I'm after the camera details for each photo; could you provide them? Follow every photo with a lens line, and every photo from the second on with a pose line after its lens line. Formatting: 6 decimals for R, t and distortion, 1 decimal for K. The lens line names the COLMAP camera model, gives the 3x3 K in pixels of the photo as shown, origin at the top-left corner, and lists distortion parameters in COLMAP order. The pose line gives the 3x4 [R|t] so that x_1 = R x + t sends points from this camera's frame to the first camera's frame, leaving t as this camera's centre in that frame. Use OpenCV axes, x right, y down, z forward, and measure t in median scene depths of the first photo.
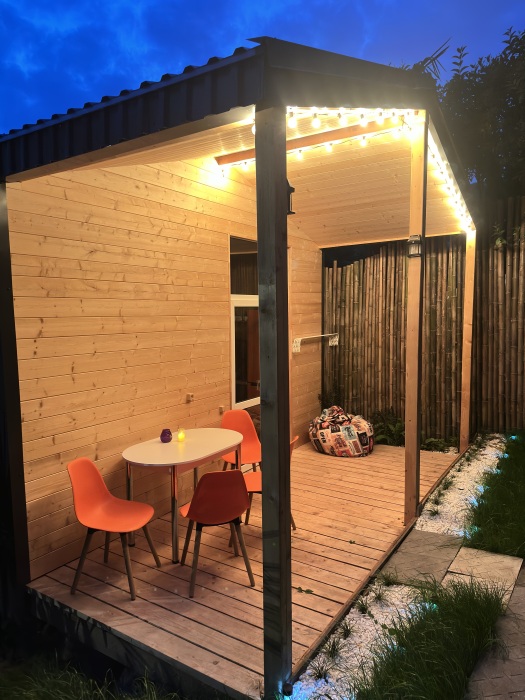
lens RADIAL K [[494.8, 0, 262.0], [0, 494.8, 345.3], [0, 0, 1]] dist [0.069038, -0.095112]
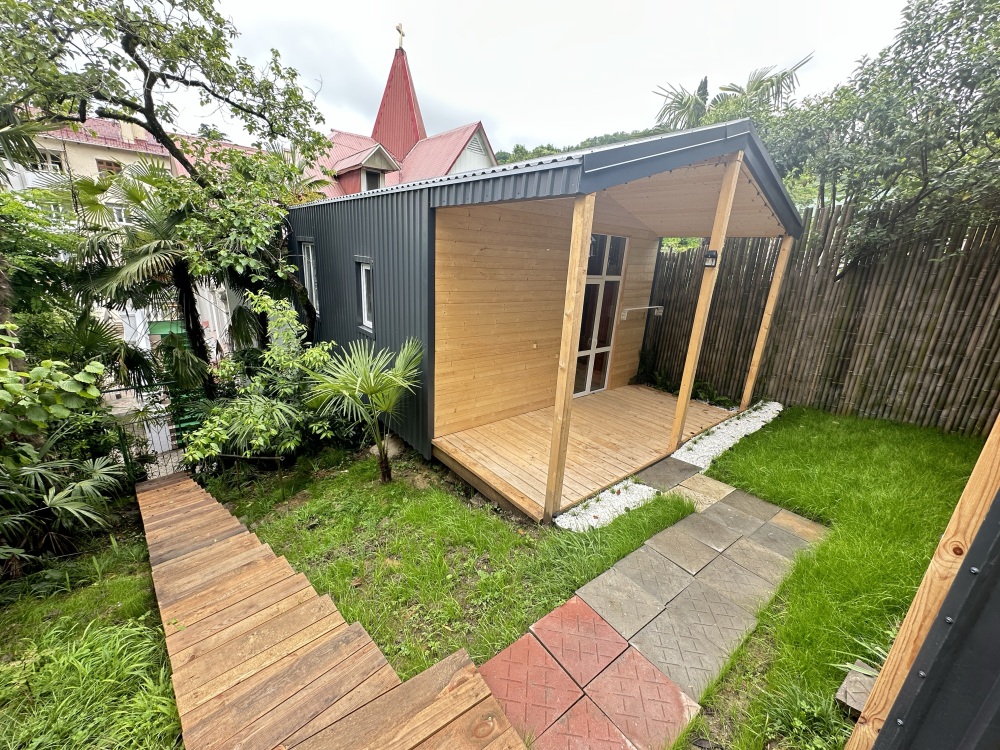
lens RADIAL K [[401.0, 0, 498.5], [0, 401.0, 375.4], [0, 0, 1]] dist [-0.001218, 0.000046]
pose [[0.950610, 0.148188, -0.272729, 0.102407], [-0.087207, 0.970791, 0.223518, -0.080809], [0.297885, -0.188695, 0.935766, -0.206594]]
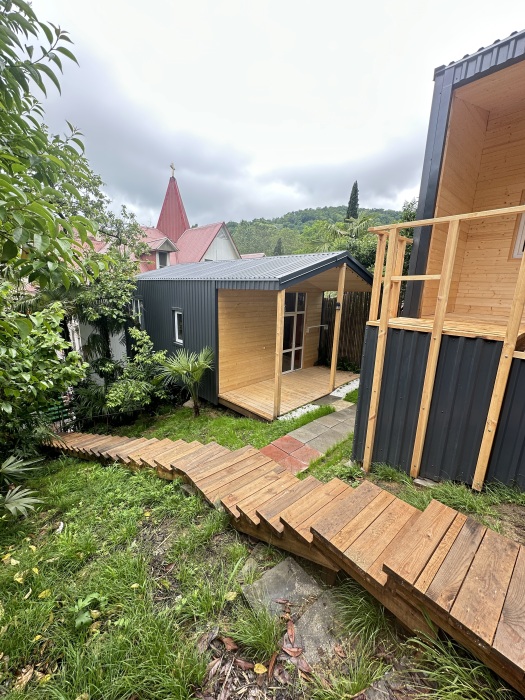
lens RADIAL K [[280.7, 0, 261.5], [0, 280.7, 352.2], [0, 0, 1]] dist [-0.001218, 0.000046]
pose [[0.977862, 0.079350, -0.193620, 0.194220], [-0.050874, 0.987700, 0.147850, -0.139886], [0.202970, -0.134727, 0.969872, -0.770959]]
